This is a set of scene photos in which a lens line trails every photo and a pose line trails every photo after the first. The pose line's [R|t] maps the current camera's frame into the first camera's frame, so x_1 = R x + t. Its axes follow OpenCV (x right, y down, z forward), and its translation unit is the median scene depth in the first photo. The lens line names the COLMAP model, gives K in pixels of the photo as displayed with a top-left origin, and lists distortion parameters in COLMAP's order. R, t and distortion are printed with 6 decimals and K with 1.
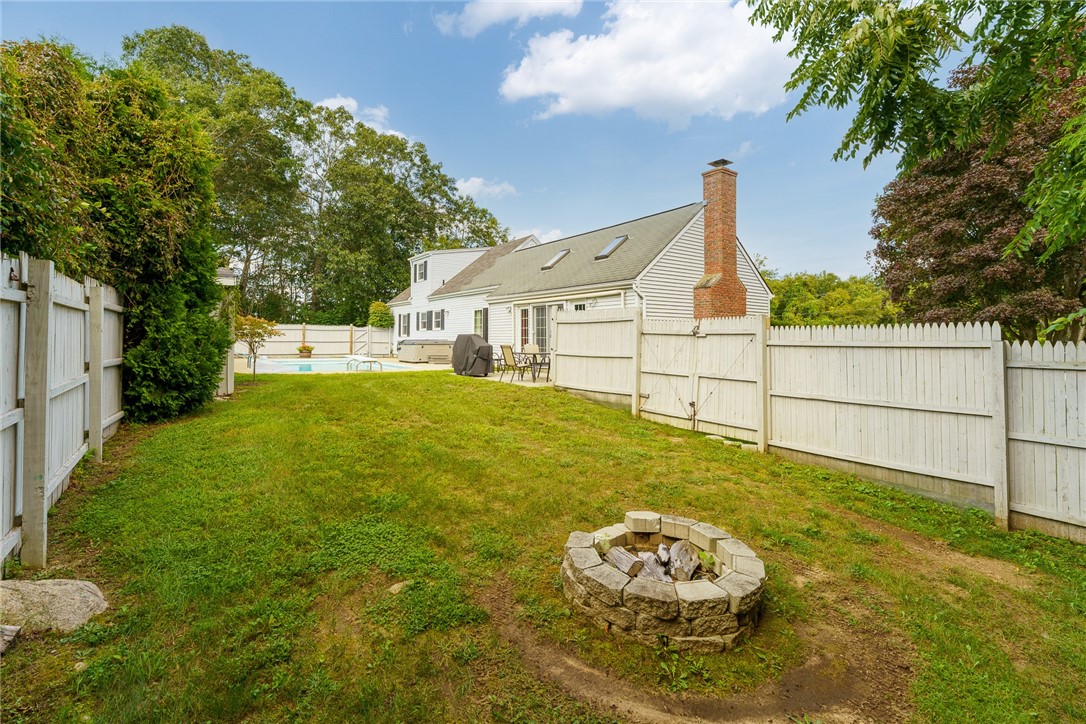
lens RADIAL K [[523.9, 0, 550.9], [0, 523.9, 327.1], [0, 0, 1]] dist [0.000533, -0.000046]
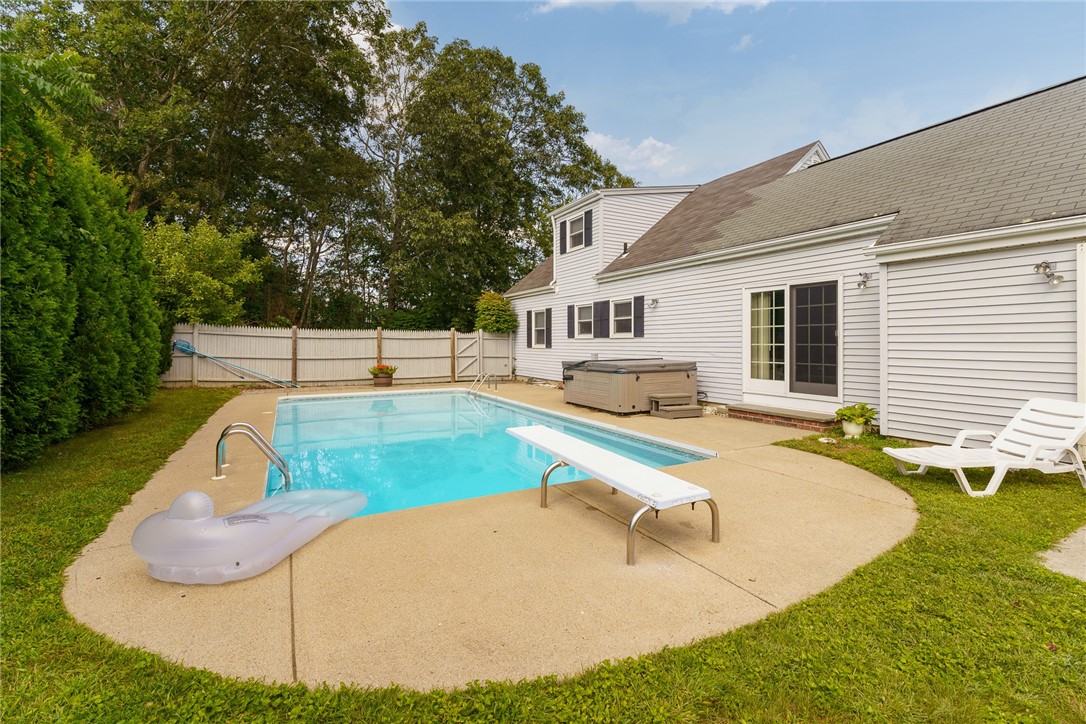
lens RADIAL K [[498.6, 0, 547.1], [0, 498.6, 350.0], [0, 0, 1]] dist [-0.000483, 0.000061]
pose [[0.993380, -0.007986, -0.114595, -0.201899], [0.012780, 0.999071, 0.041160, -0.002799], [0.114160, -0.042353, 0.992559, 0.427394]]
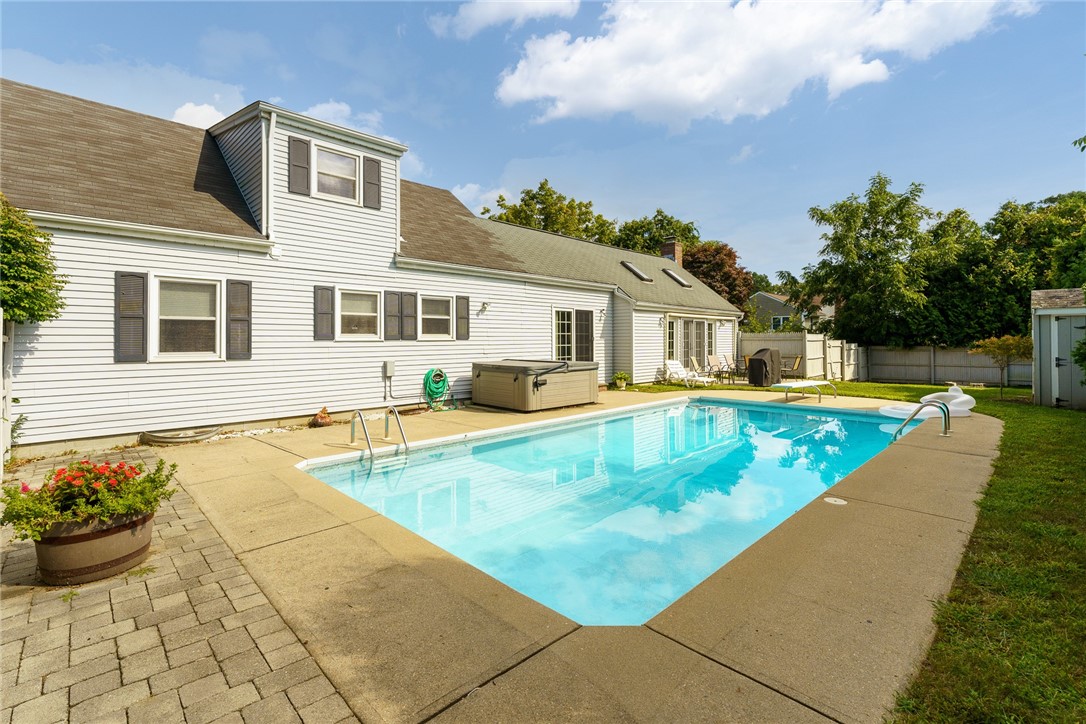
lens RADIAL K [[488.6, 0, 536.8], [0, 488.6, 338.6], [0, 0, 1]] dist [-0.000367, -0.000029]
pose [[-0.167914, 0.000220, 0.985802, -0.552184], [-0.021101, 0.999770, -0.003818, 0.003928], [-0.985576, -0.021443, -0.167870, 0.848378]]
